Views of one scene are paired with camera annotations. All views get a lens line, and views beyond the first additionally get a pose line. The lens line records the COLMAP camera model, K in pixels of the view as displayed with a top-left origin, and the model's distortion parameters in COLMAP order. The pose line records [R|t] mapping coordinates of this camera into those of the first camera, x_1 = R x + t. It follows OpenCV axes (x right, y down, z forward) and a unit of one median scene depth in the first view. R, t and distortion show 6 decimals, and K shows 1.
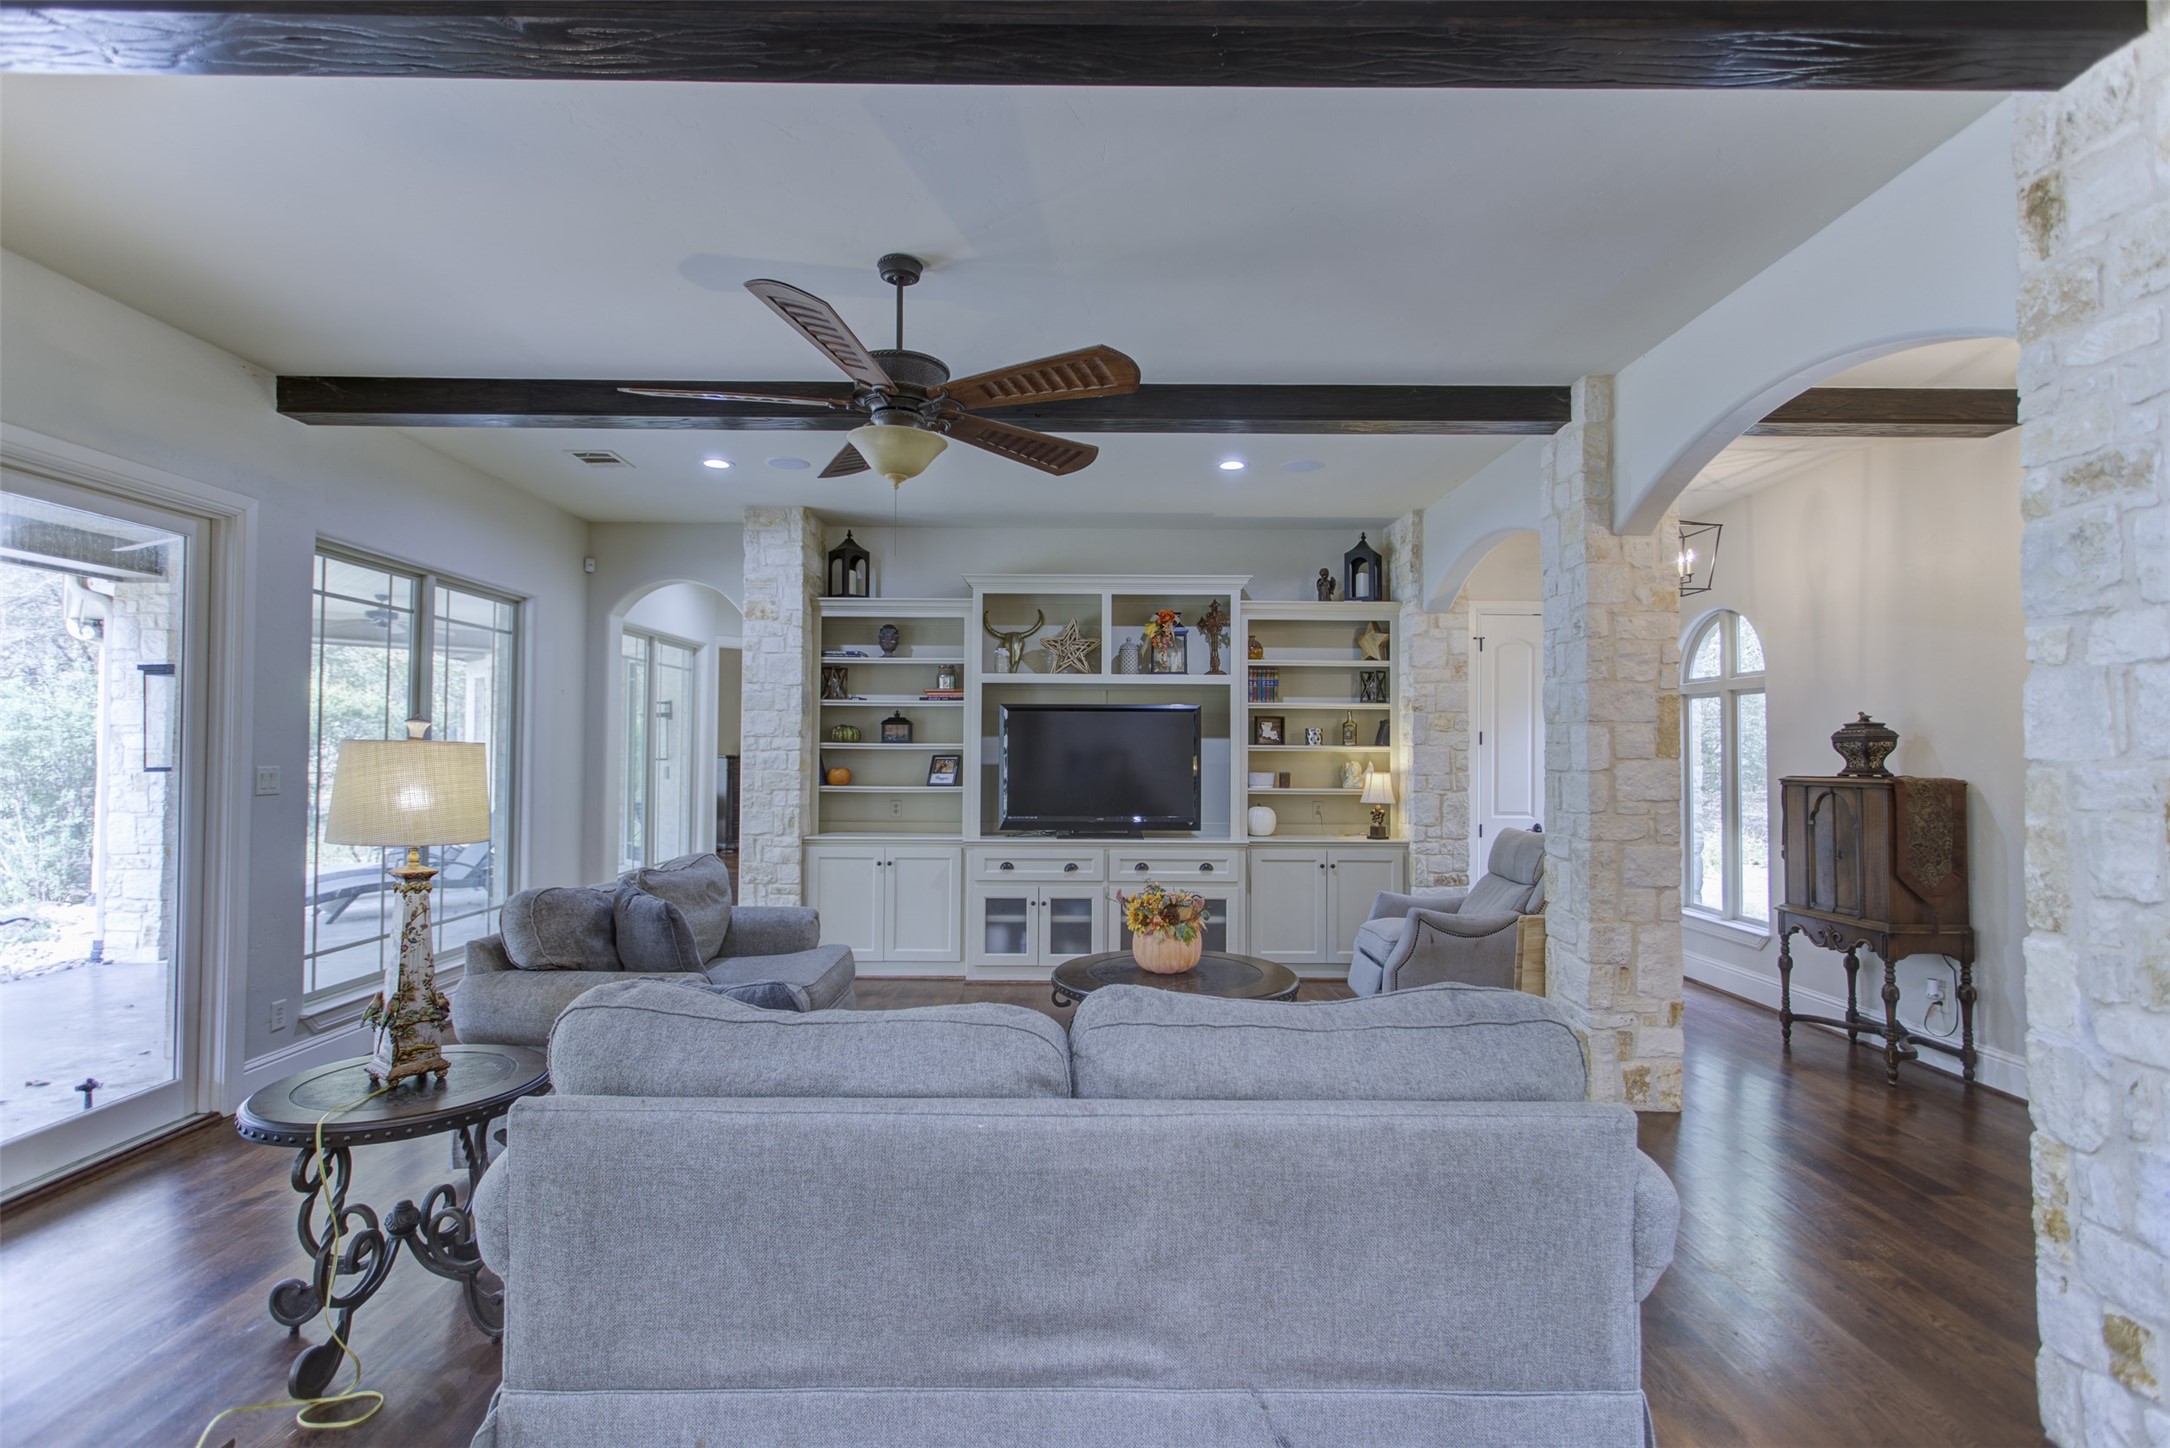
lens RADIAL K [[1017.1, 0, 1091.2], [0, 1017.1, 727.4], [0, 0, 1]] dist [0.002036, 0.001884]
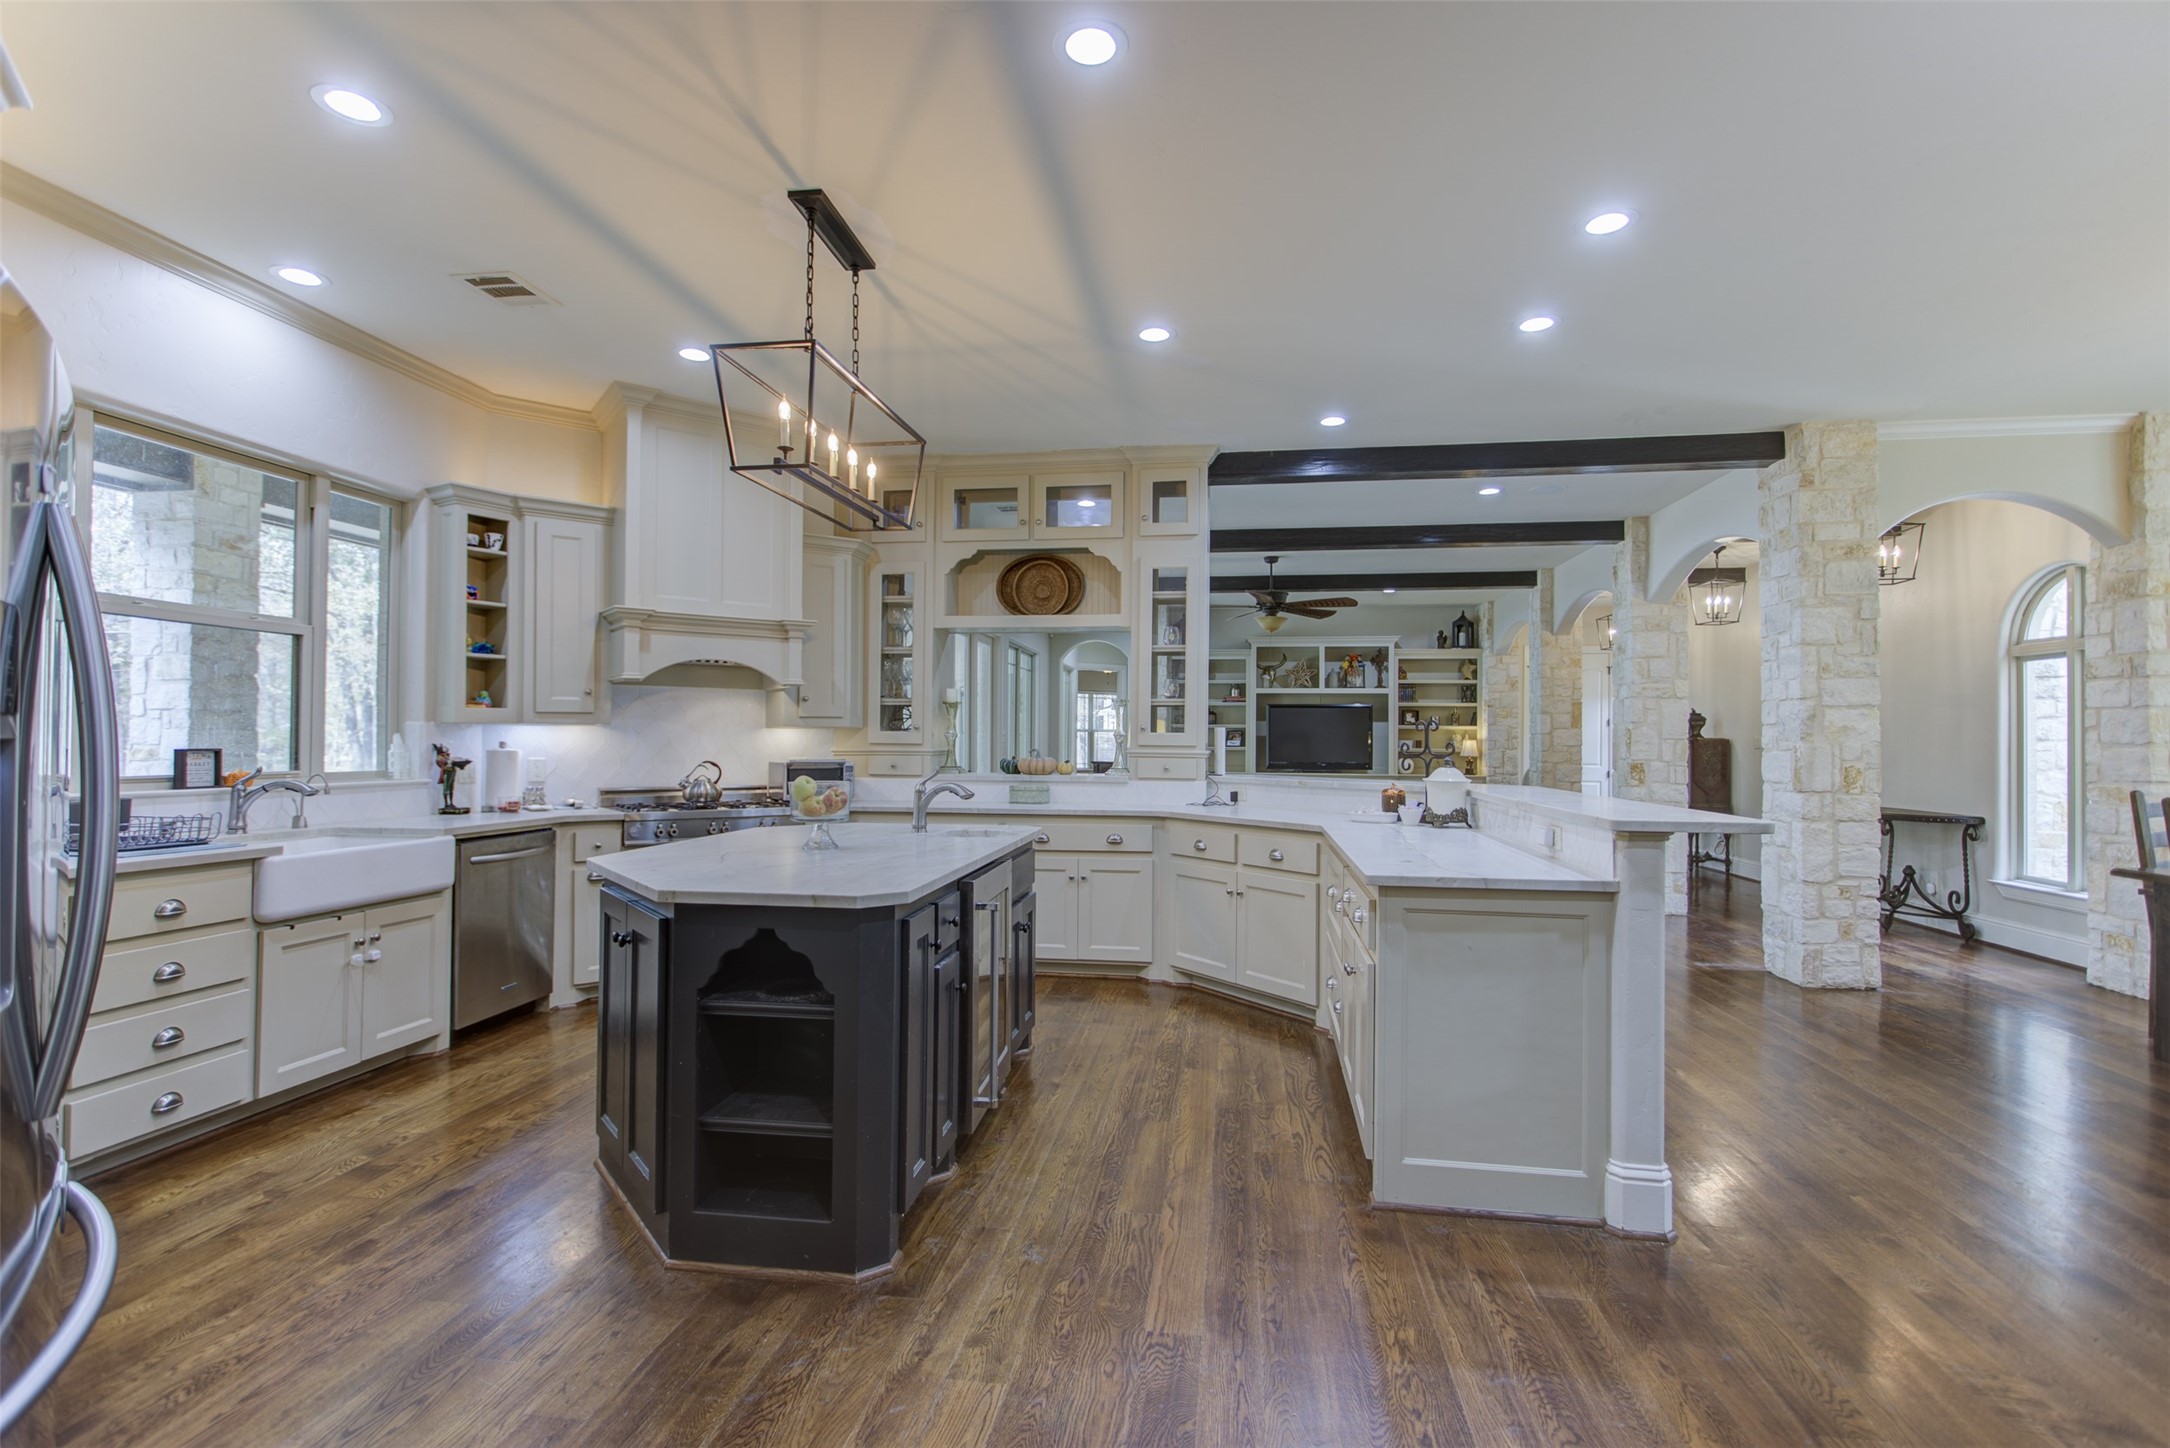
lens RADIAL K [[1017.1, 0, 1091.2], [0, 1017.1, 727.4], [0, 0, 1]] dist [0.002036, 0.001884]
pose [[0.988608, 0.000425, -0.150509, -0.194760], [0.000921, 0.999960, 0.008875, 0.005622], [0.150507, -0.008912, 0.988569, -1.484660]]
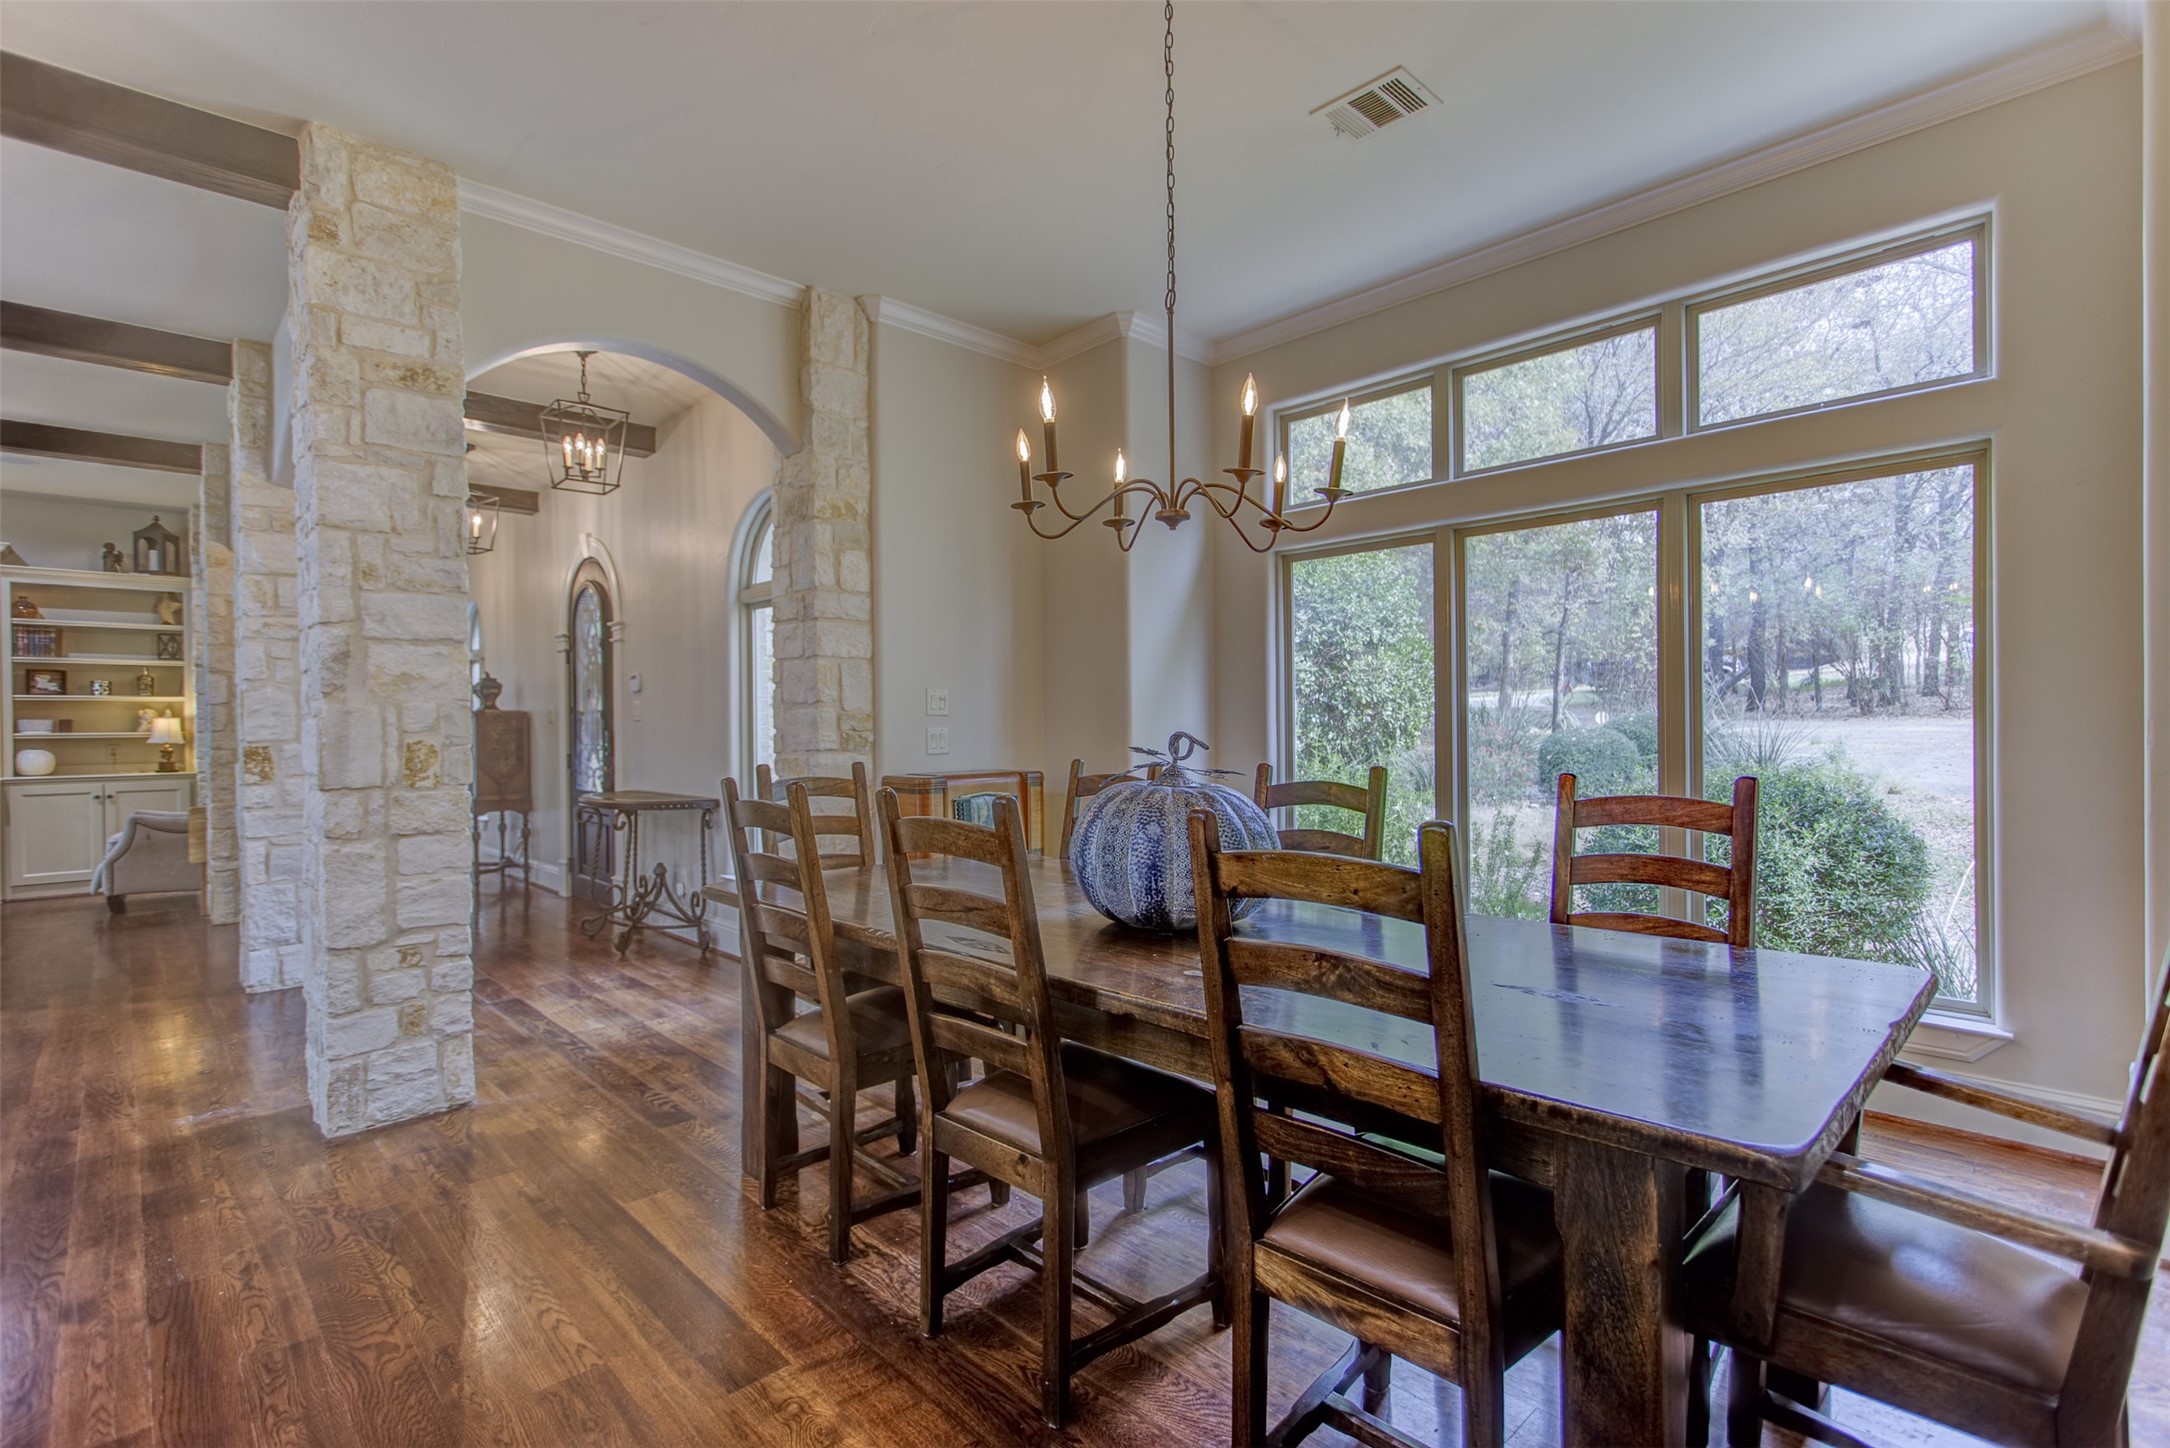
lens RADIAL K [[1017.1, 0, 1091.2], [0, 1017.1, 727.4], [0, 0, 1]] dist [0.002036, 0.001884]
pose [[0.727434, -0.017082, 0.685965, 0.384508], [-0.001383, 0.999652, 0.026360, 0.034463], [-0.686177, -0.020124, 0.727157, -0.984026]]
